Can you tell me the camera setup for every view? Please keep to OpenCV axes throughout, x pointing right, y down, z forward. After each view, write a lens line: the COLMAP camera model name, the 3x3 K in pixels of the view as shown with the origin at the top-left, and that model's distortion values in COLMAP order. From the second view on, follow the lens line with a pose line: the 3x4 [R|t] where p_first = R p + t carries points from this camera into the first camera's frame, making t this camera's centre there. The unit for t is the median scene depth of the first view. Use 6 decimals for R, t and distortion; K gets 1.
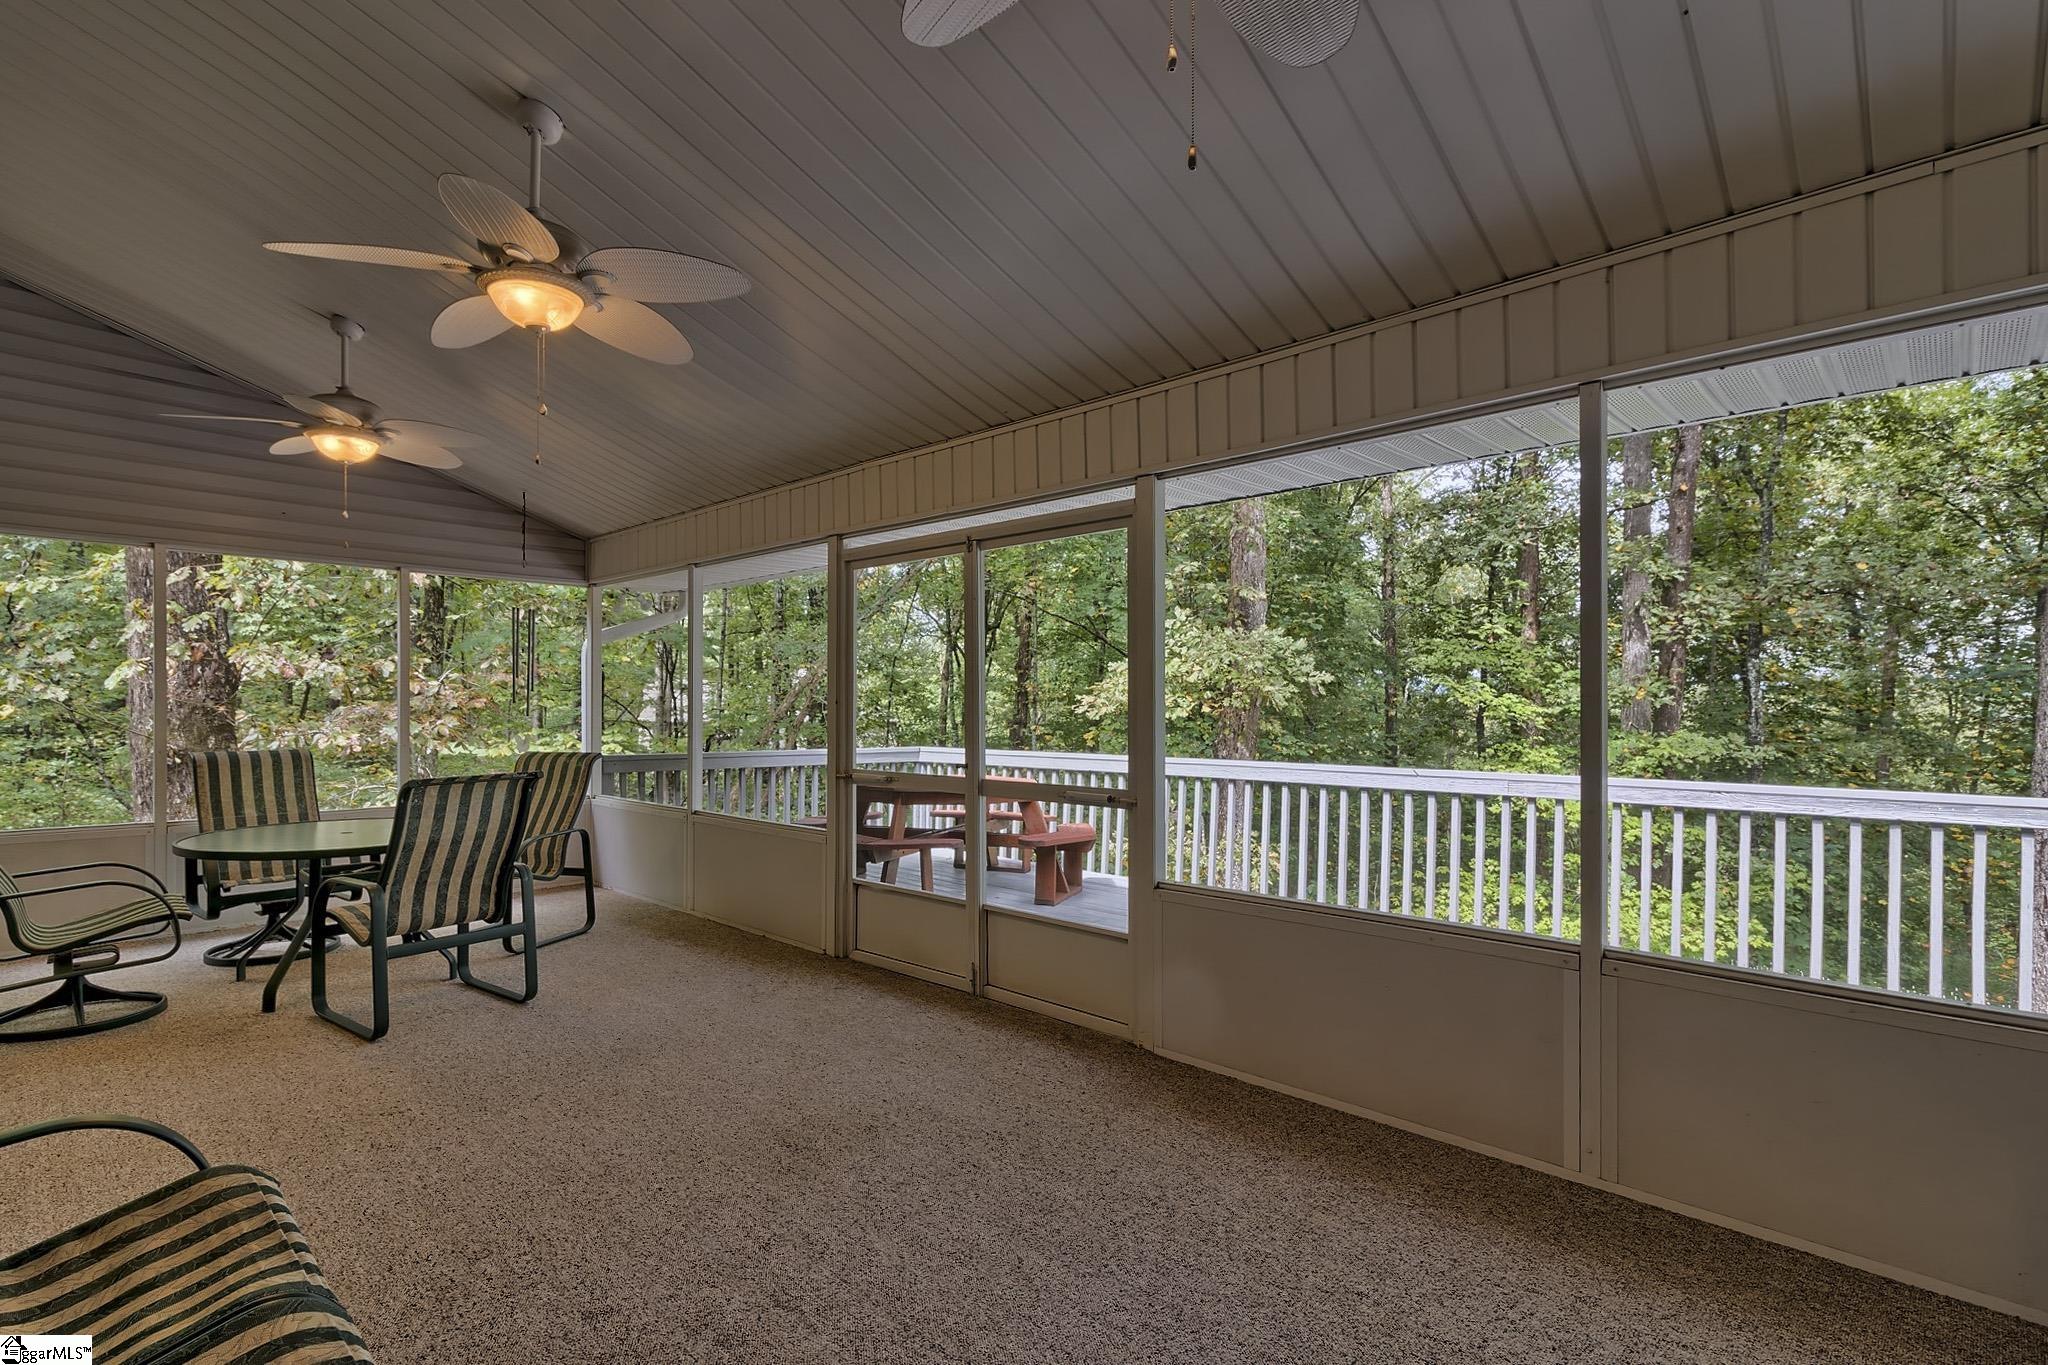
lens RADIAL K [[974.9, 0, 1012.6], [0, 974.9, 700.0], [0, 0, 1]] dist [0.001486, 0.000060]
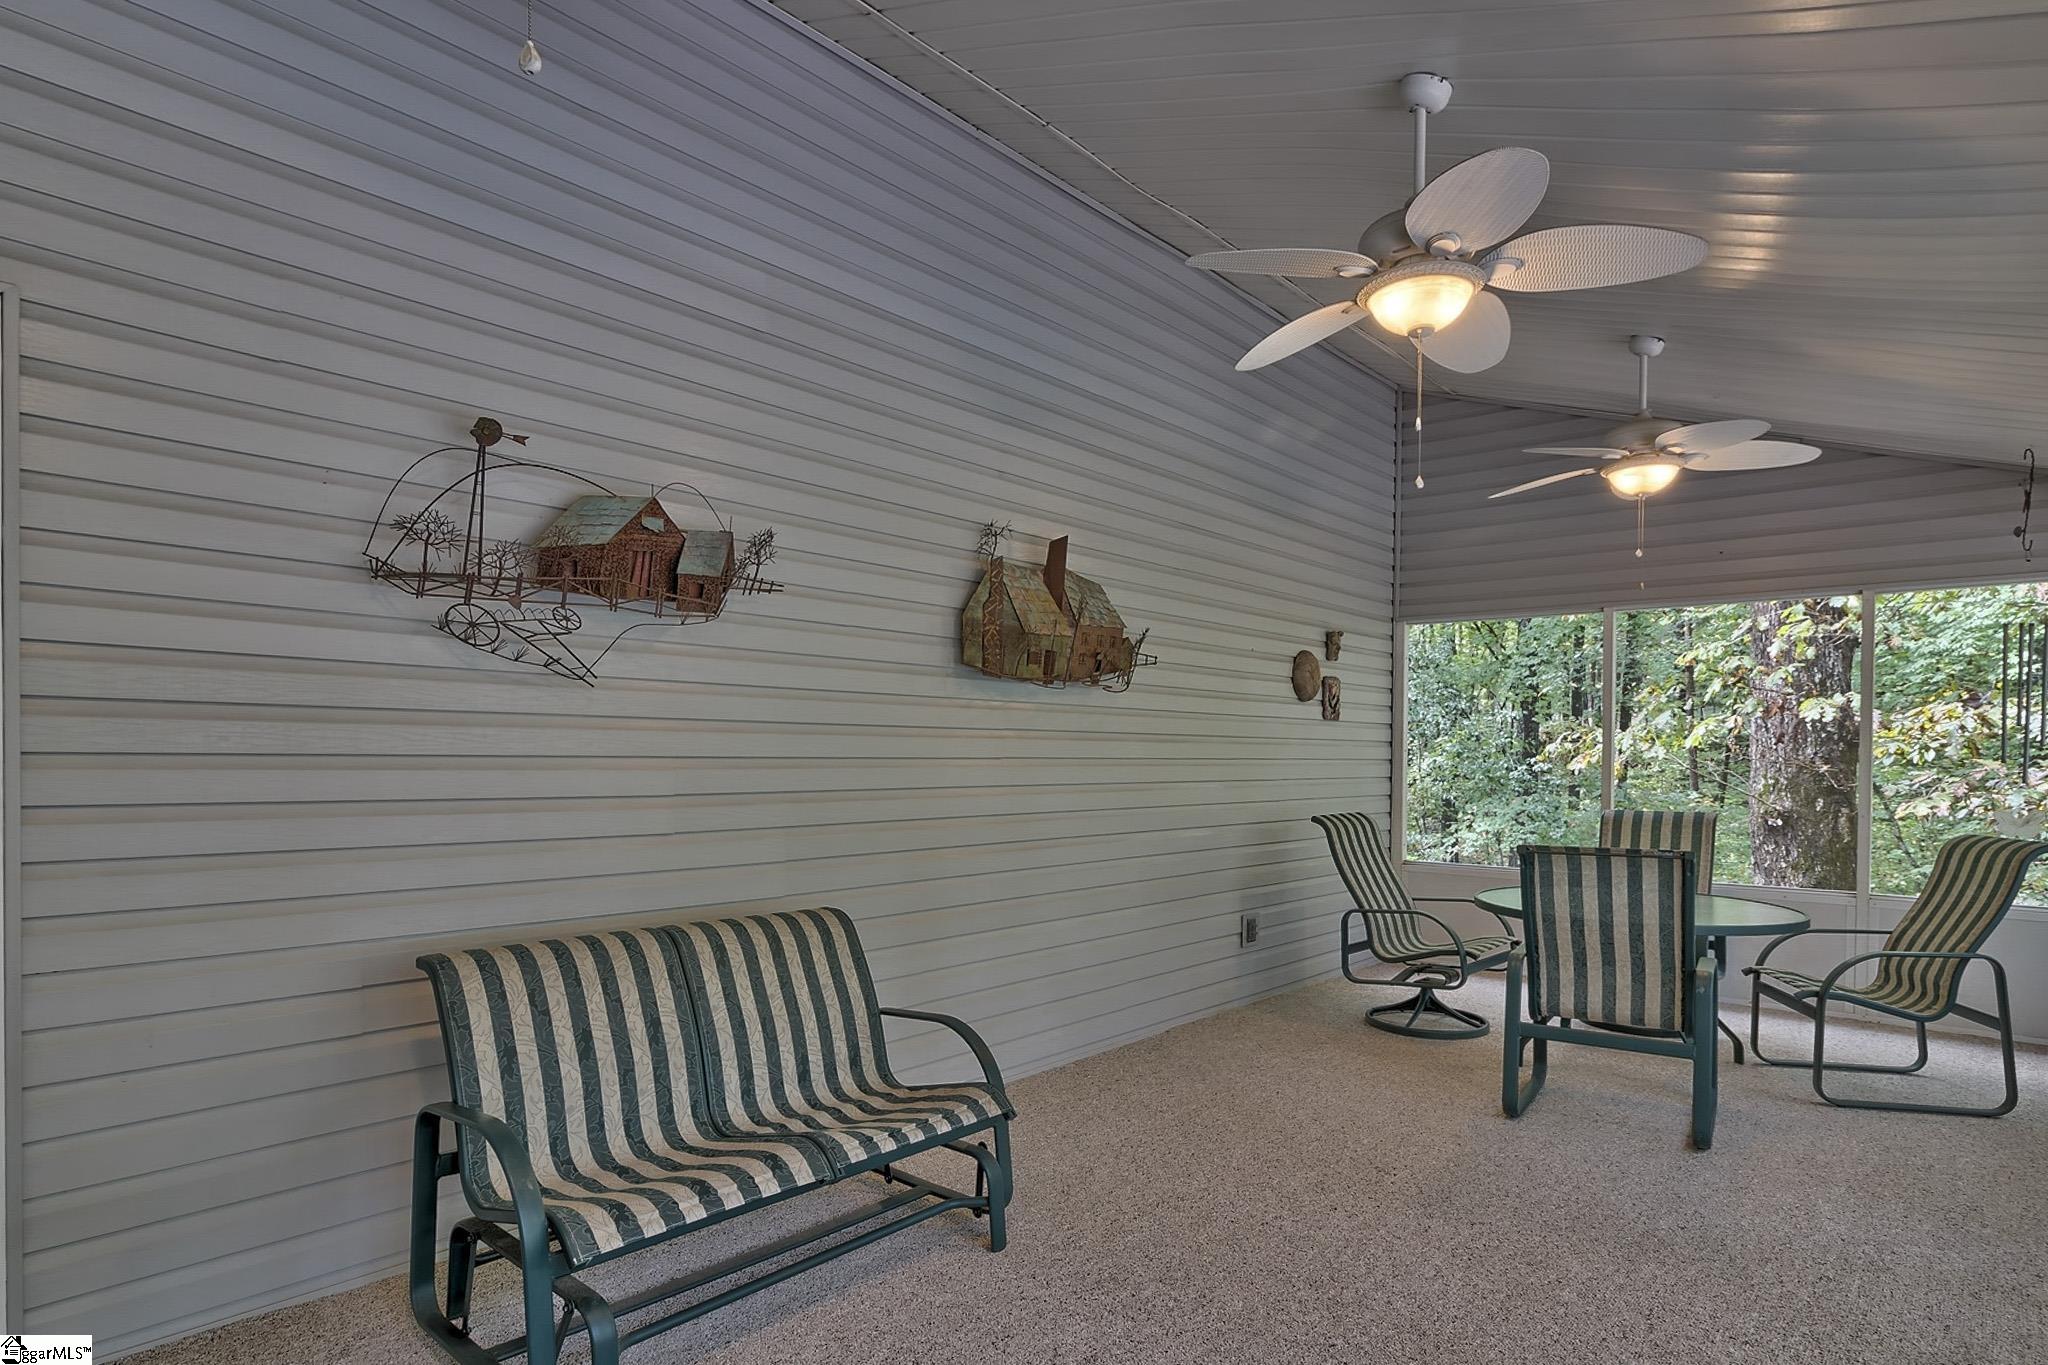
lens RADIAL K [[1086.0, 0, 1019.8], [0, 1086.0, 764.5], [0, 0, 1]] dist [0.001237, 0.000099]
pose [[0.038159, 0.003676, -0.999265, 0.301584], [0.000924, 0.999993, 0.003714, 0.002209], [0.999271, -0.001065, 0.038155, 0.383806]]
